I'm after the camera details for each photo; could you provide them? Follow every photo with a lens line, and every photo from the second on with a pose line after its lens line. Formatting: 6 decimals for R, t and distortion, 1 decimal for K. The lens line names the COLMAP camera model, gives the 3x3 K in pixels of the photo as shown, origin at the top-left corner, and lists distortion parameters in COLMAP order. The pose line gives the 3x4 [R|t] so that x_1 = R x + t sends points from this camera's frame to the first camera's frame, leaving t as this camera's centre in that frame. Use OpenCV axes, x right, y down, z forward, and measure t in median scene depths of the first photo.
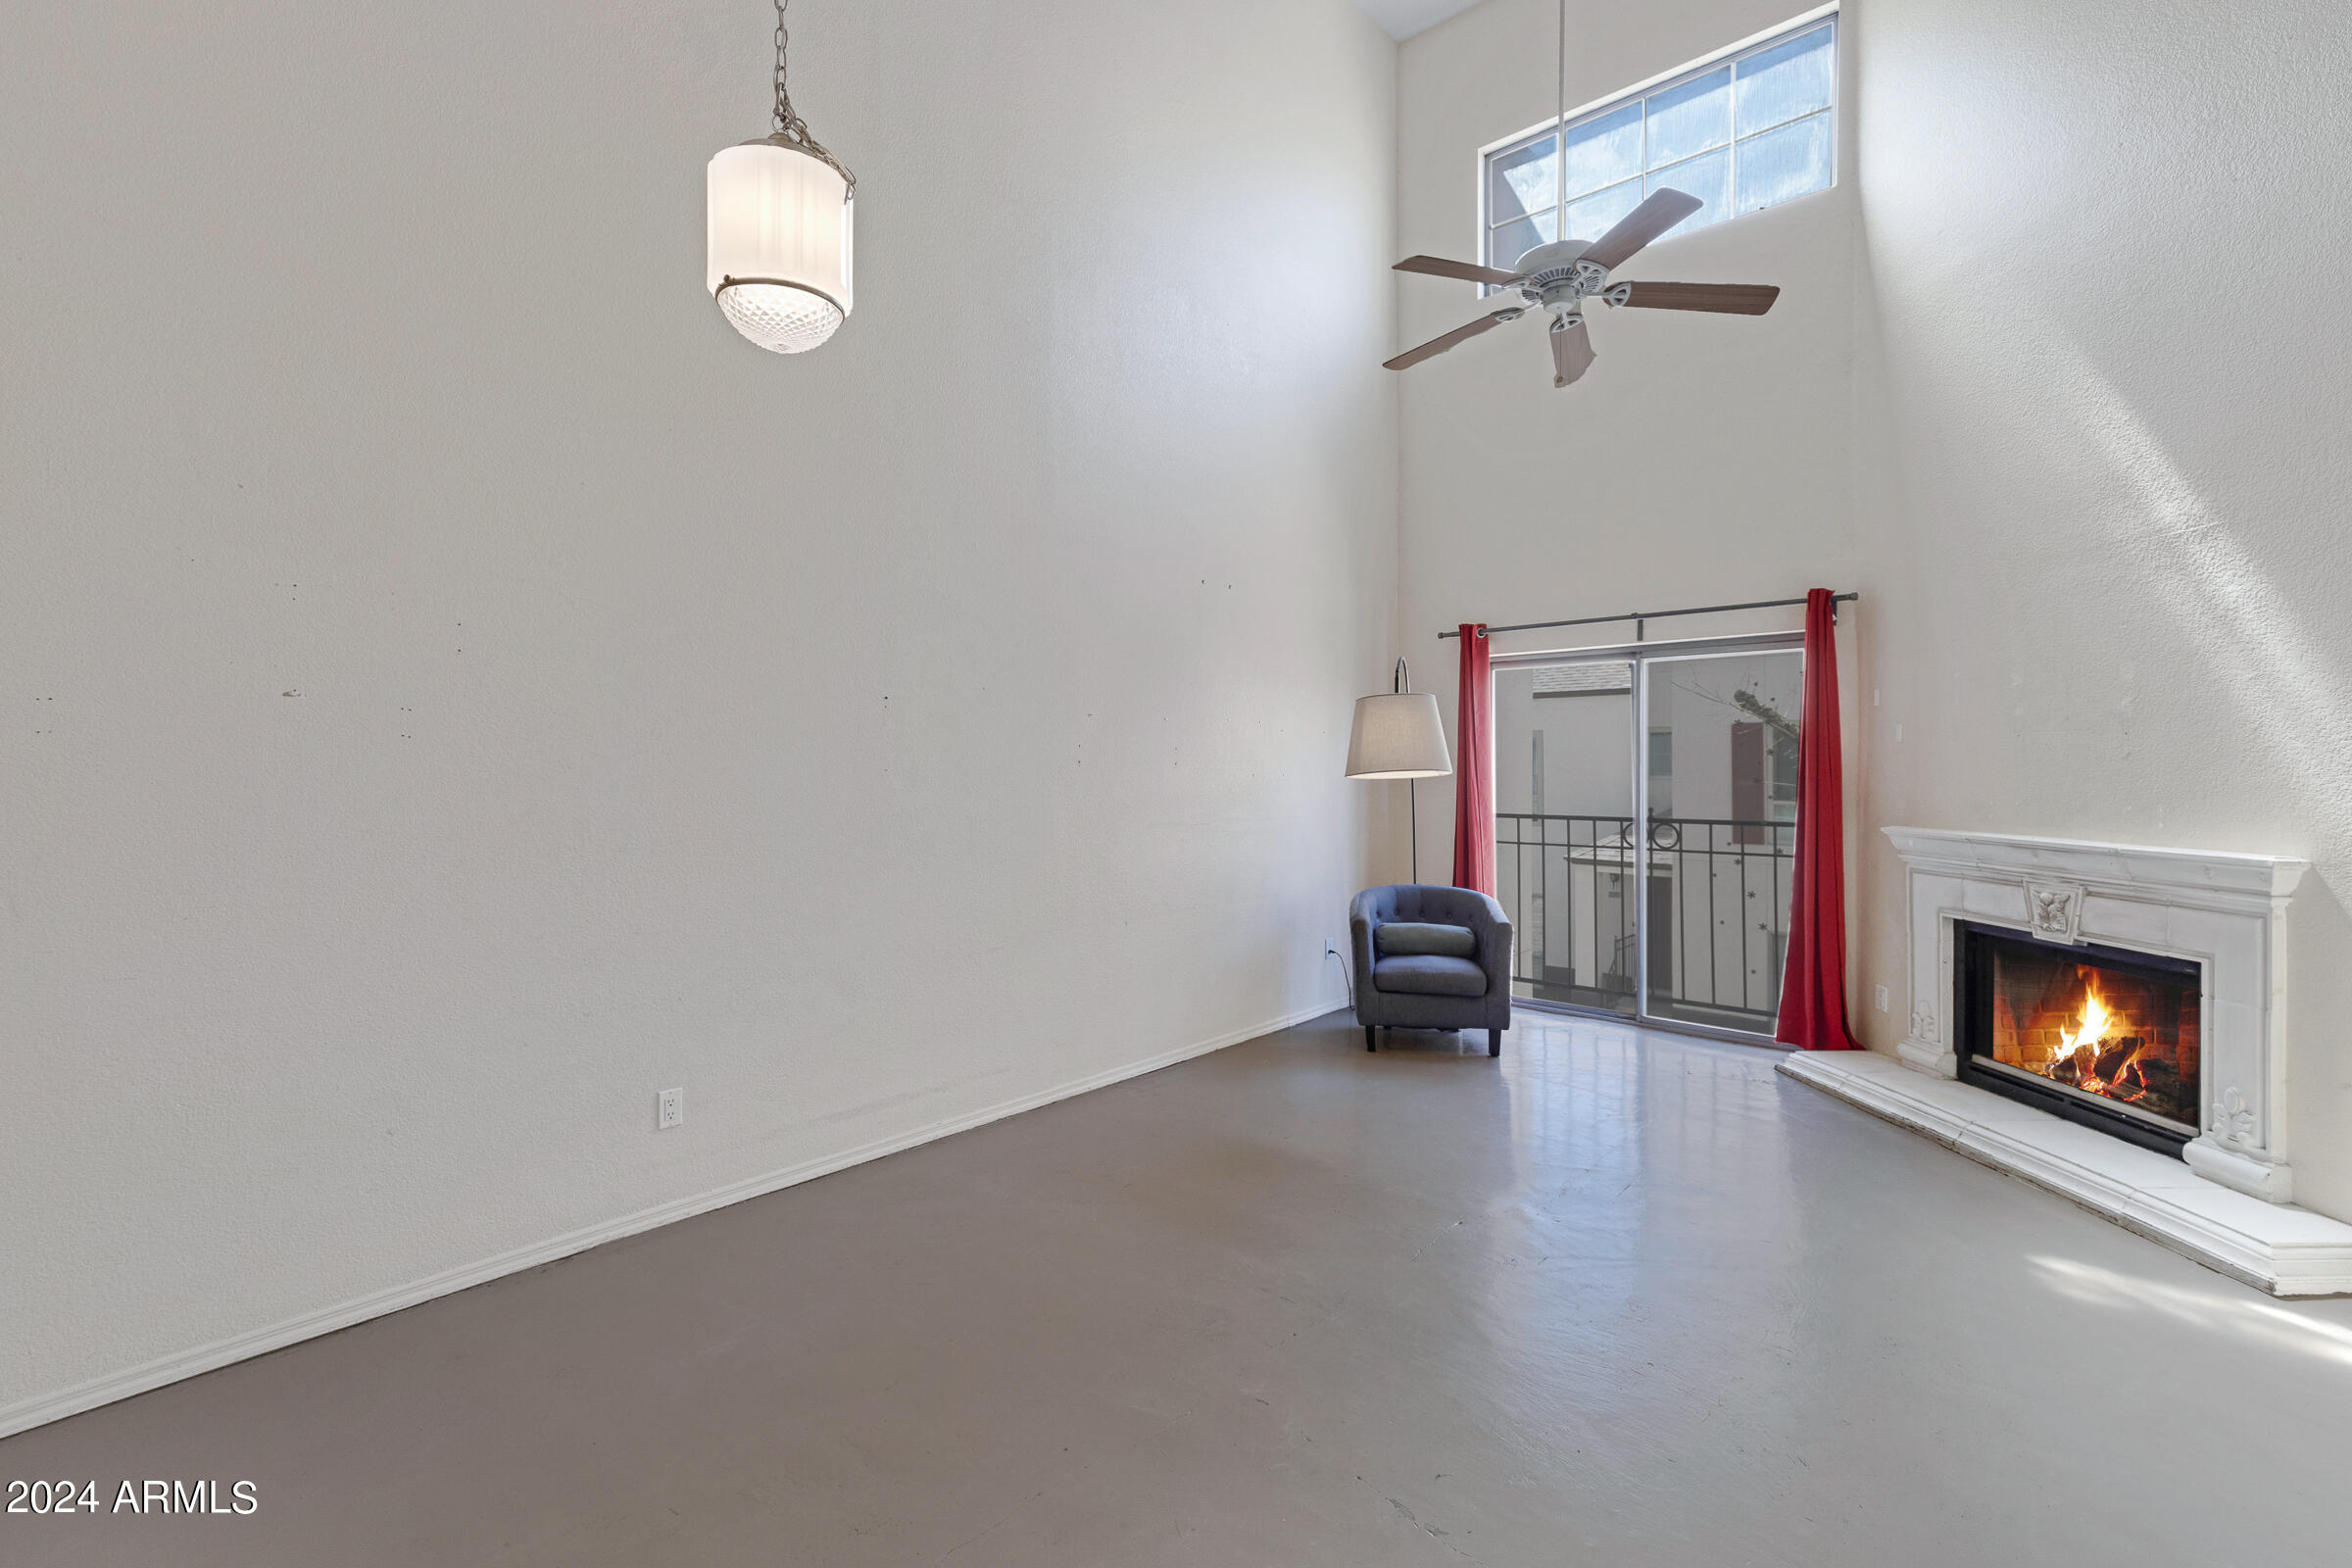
lens RADIAL K [[1079.7, 0, 1189.6], [0, 1079.7, 762.2], [0, 0, 1]] dist [0.016490, 0.002435]
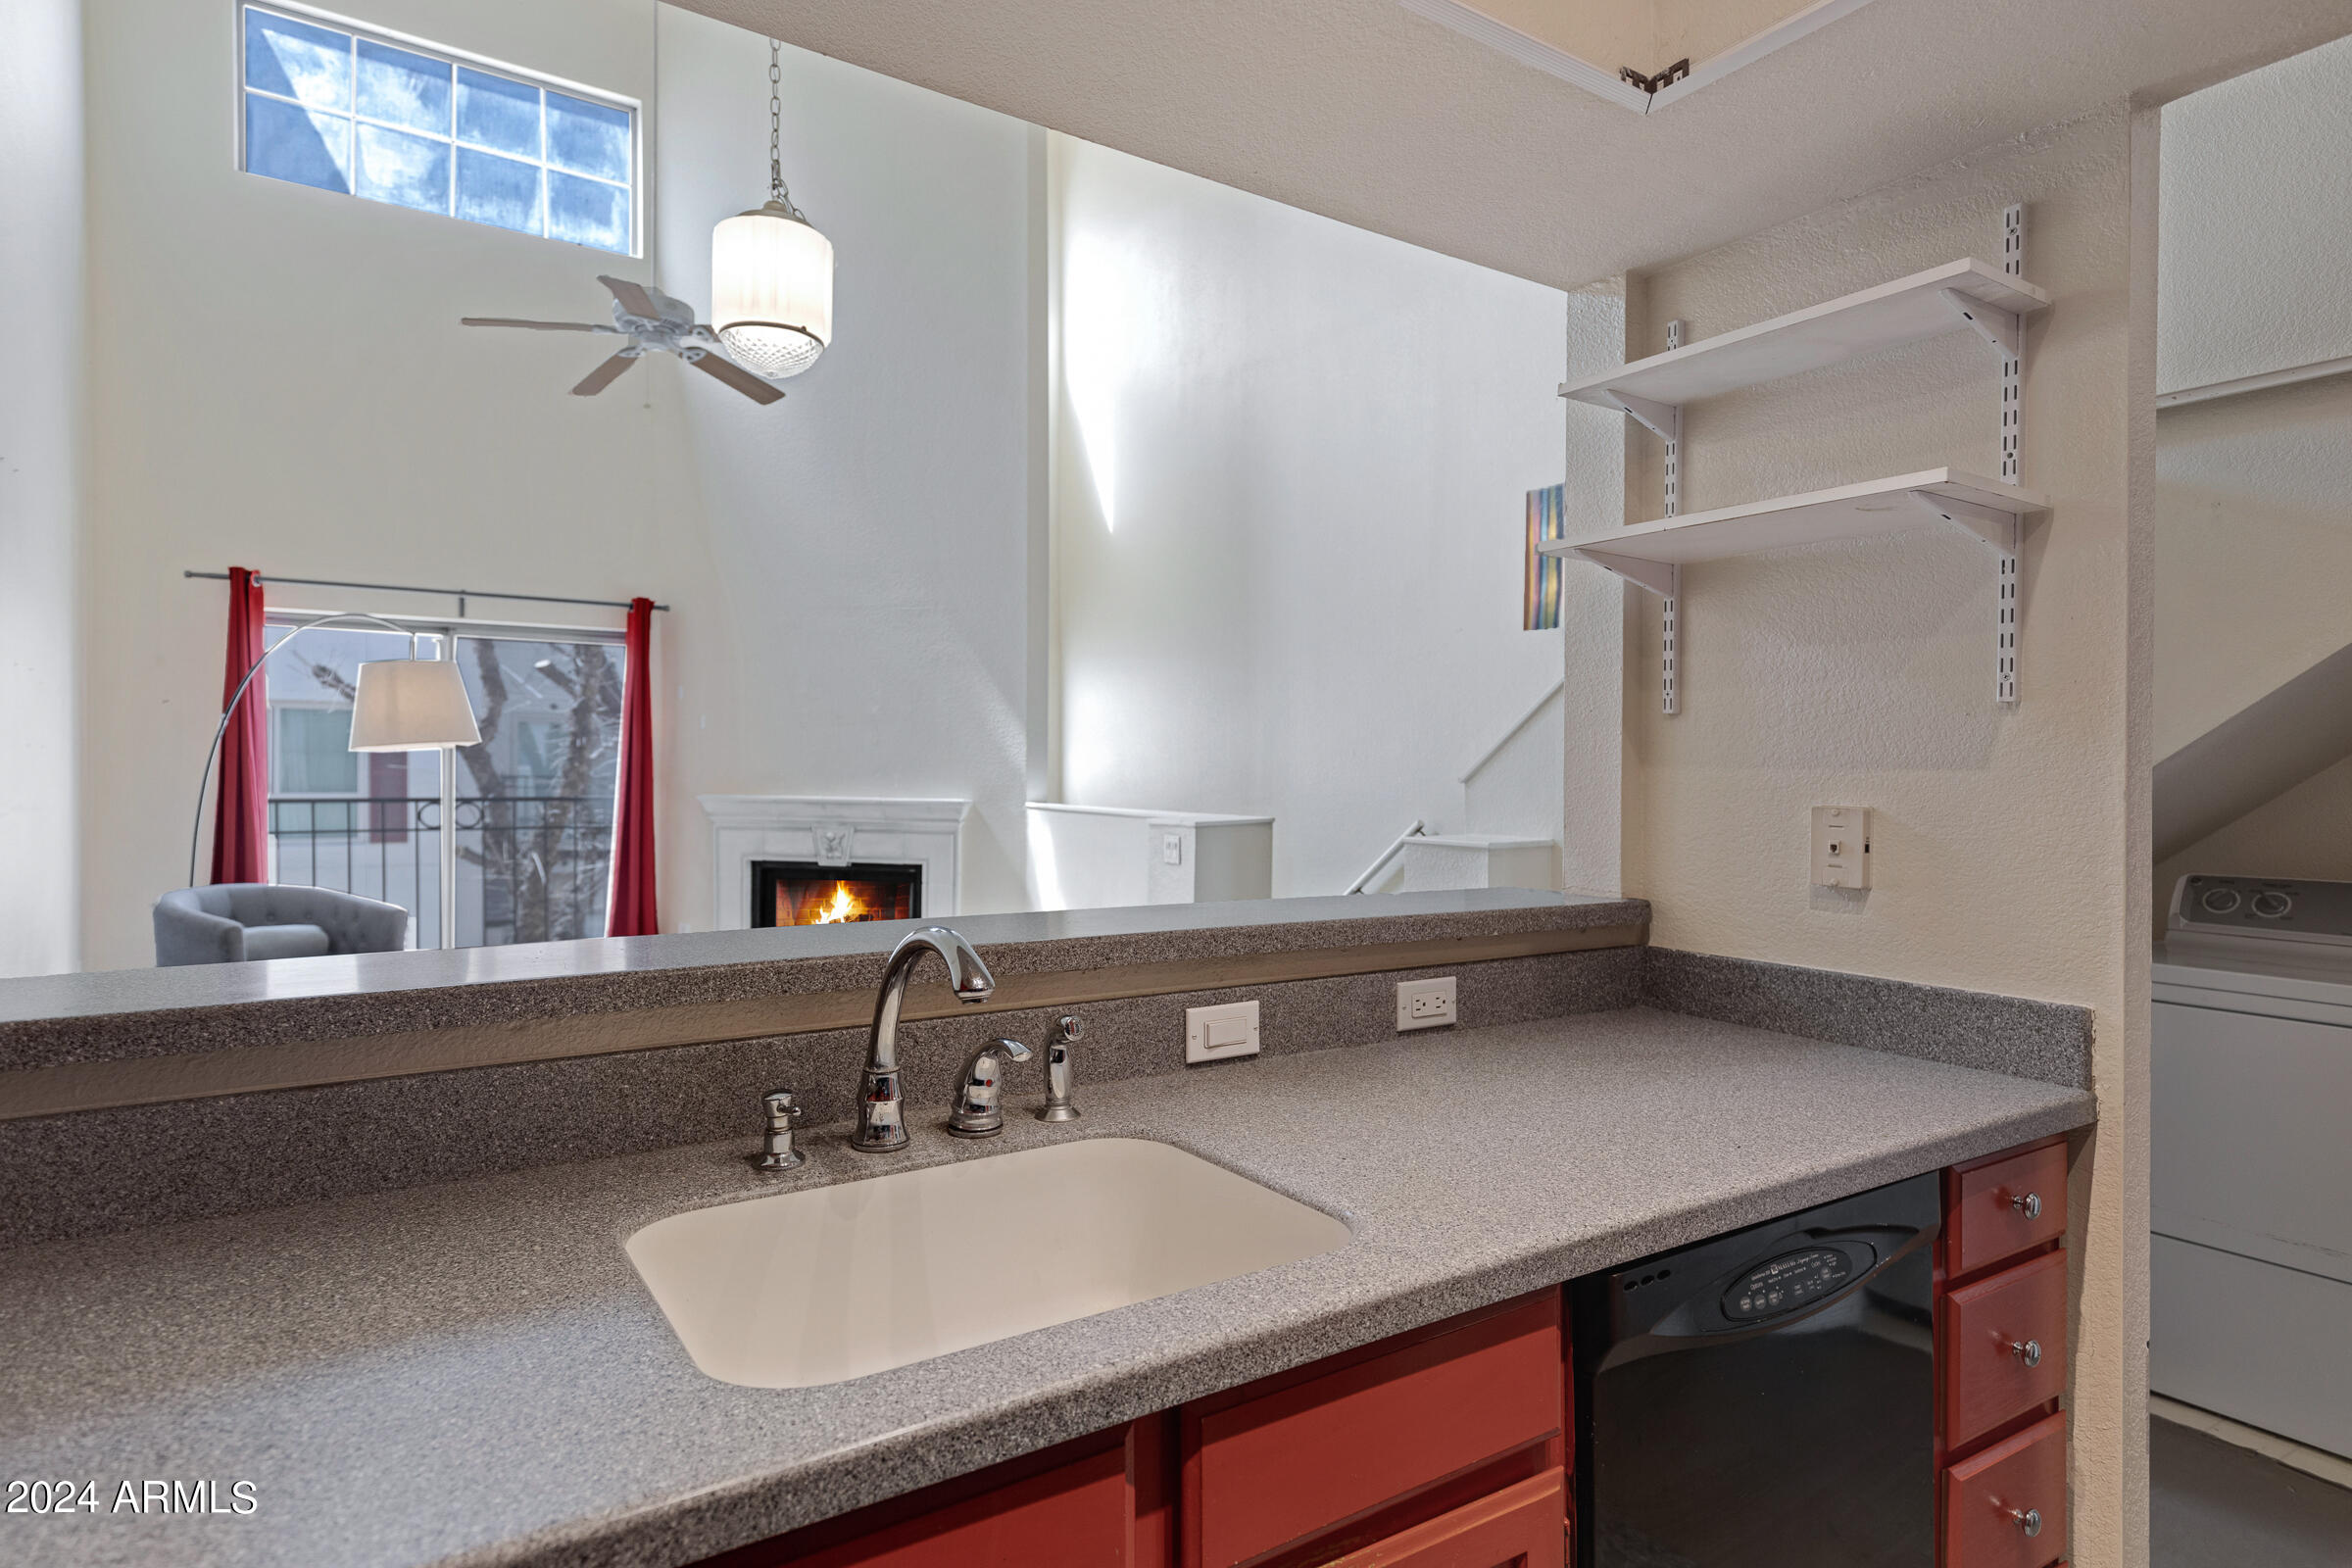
lens RADIAL K [[1285.0, 0, 1181.5], [0, 1285.0, 784.1], [0, 0, 1]] dist [0.011501, 0.000338]
pose [[0.253105, -0.008722, 0.967400, -0.710791], [-0.013471, 0.999831, 0.012539, 0.020968], [-0.967345, -0.016206, 0.252944, 0.078138]]
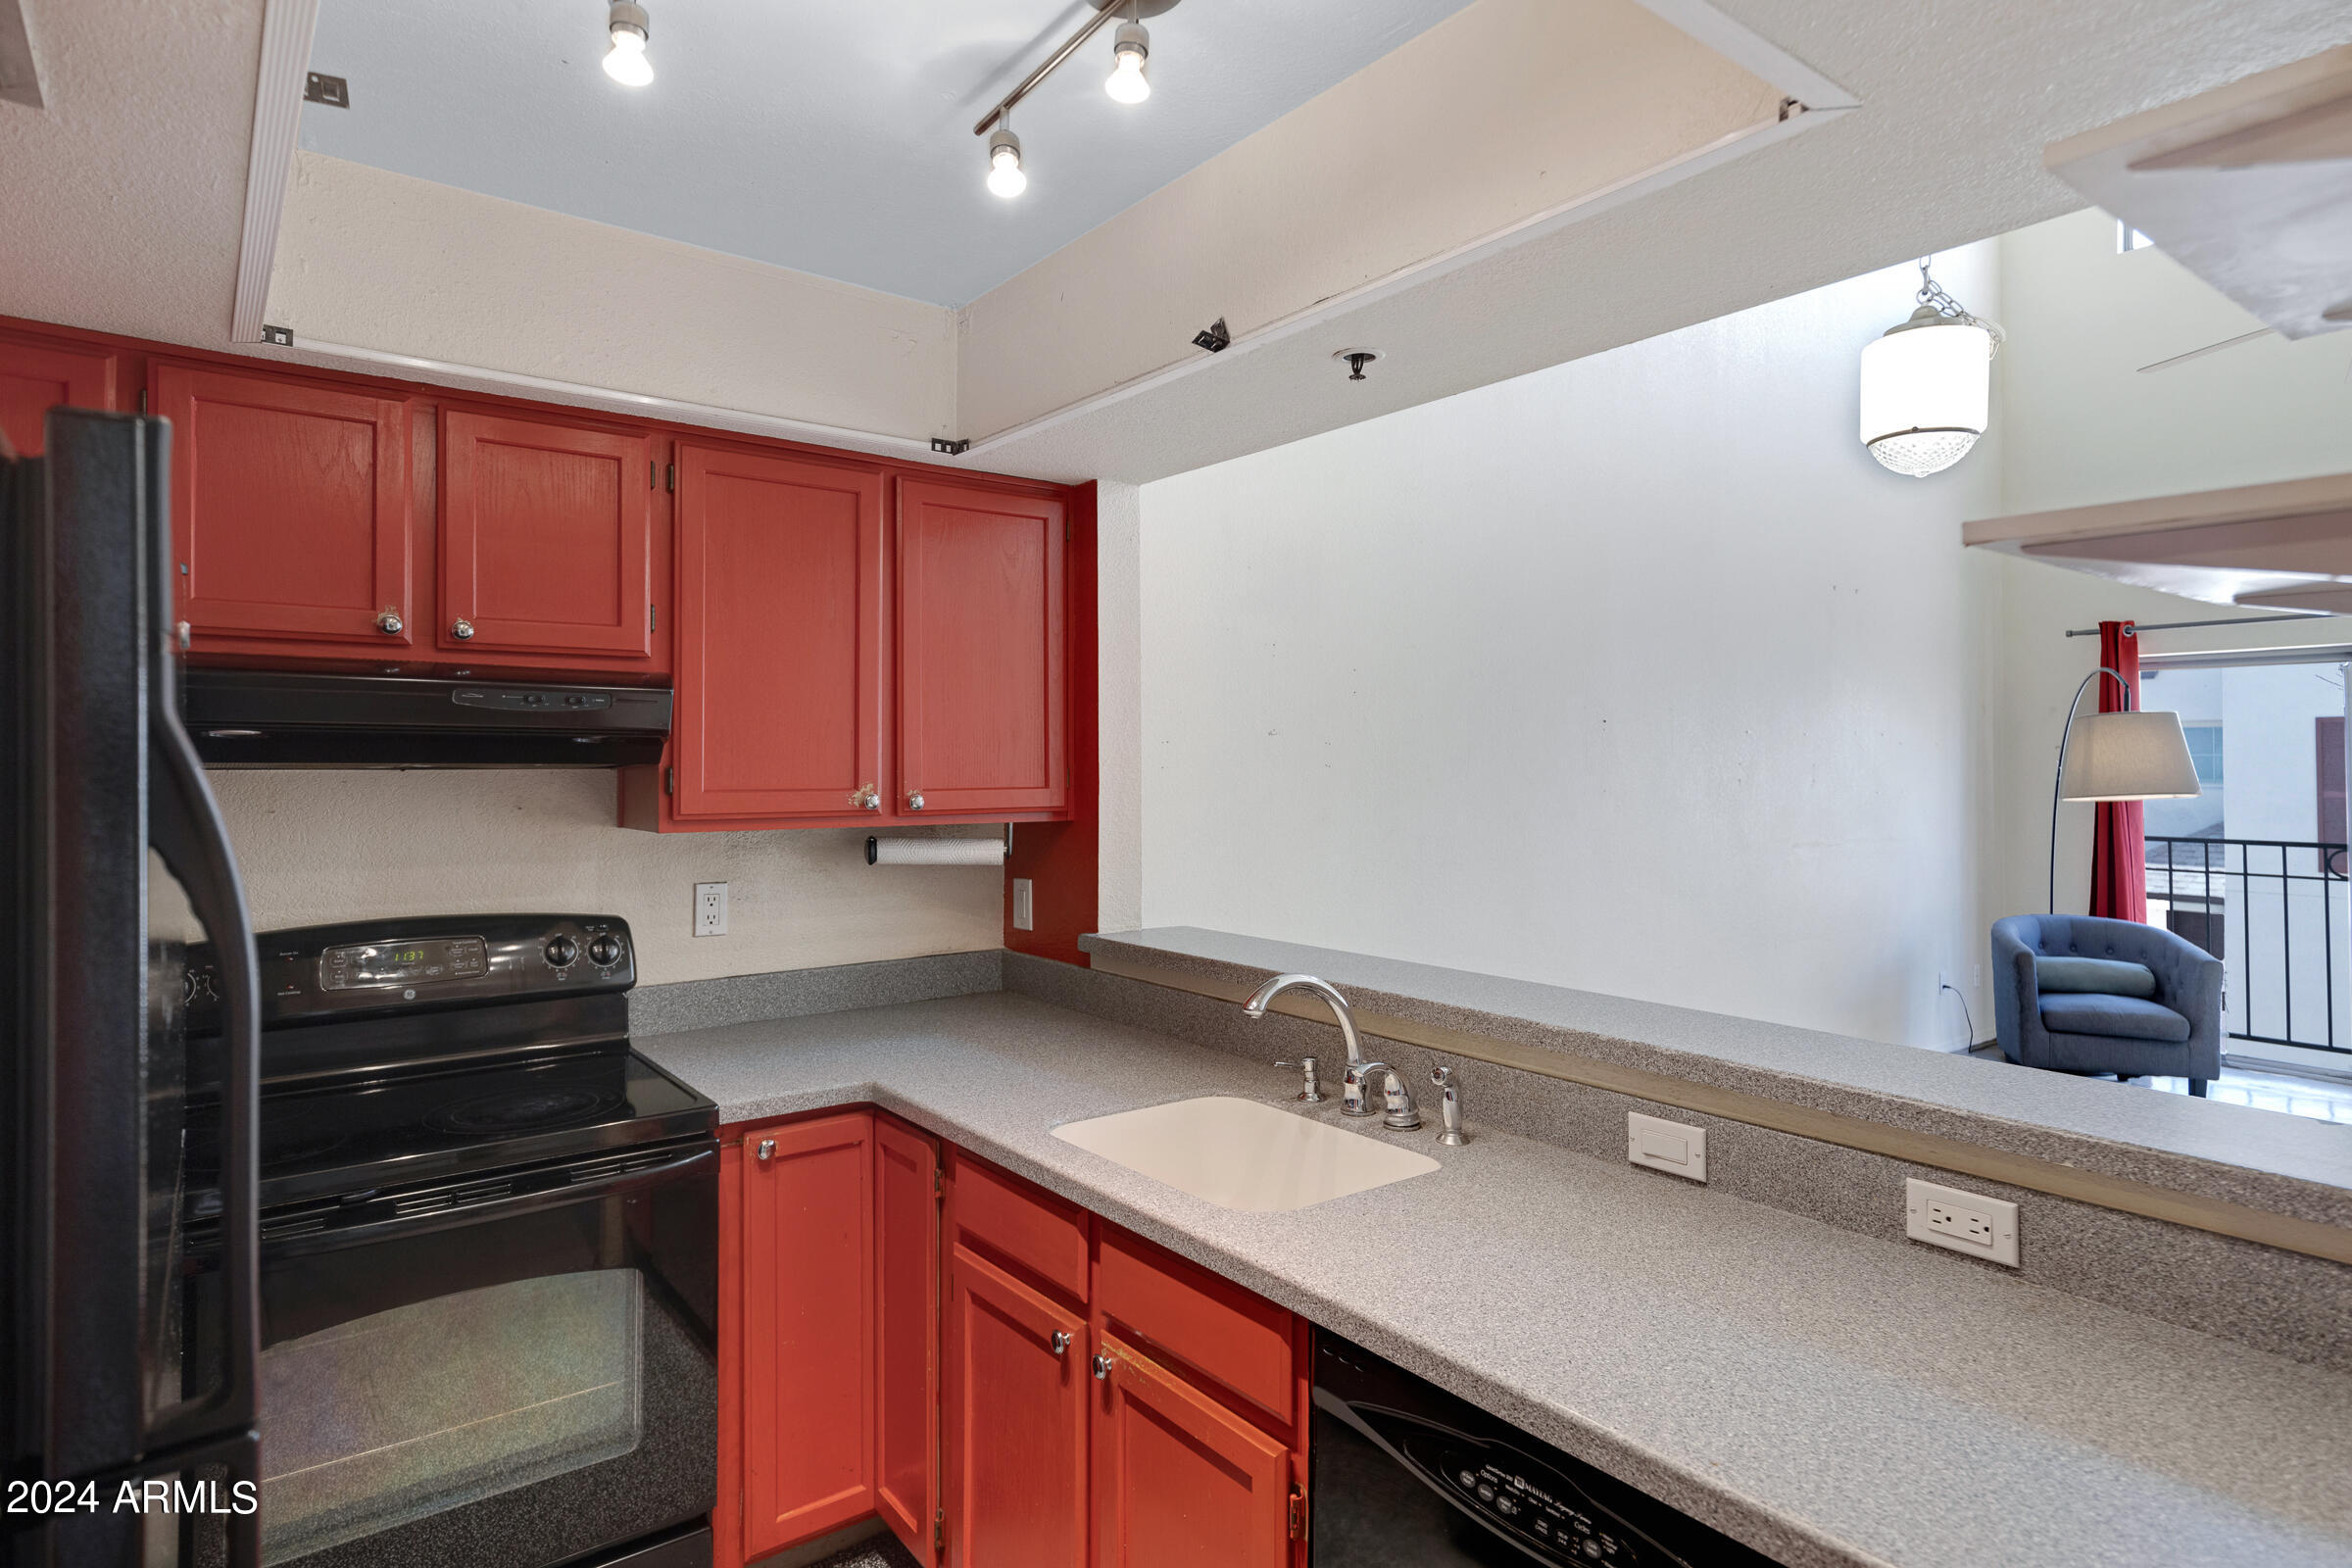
lens RADIAL K [[1293.3, 0, 1137.8], [0, 1293.3, 754.2], [0, 0, 1]] dist [0.002887, 0.000676]
pose [[0.977905, 0.001104, -0.209048, -0.411758], [-0.001345, 0.999999, -0.001014, -0.023389], [0.209047, 0.001273, 0.977905, -0.273934]]
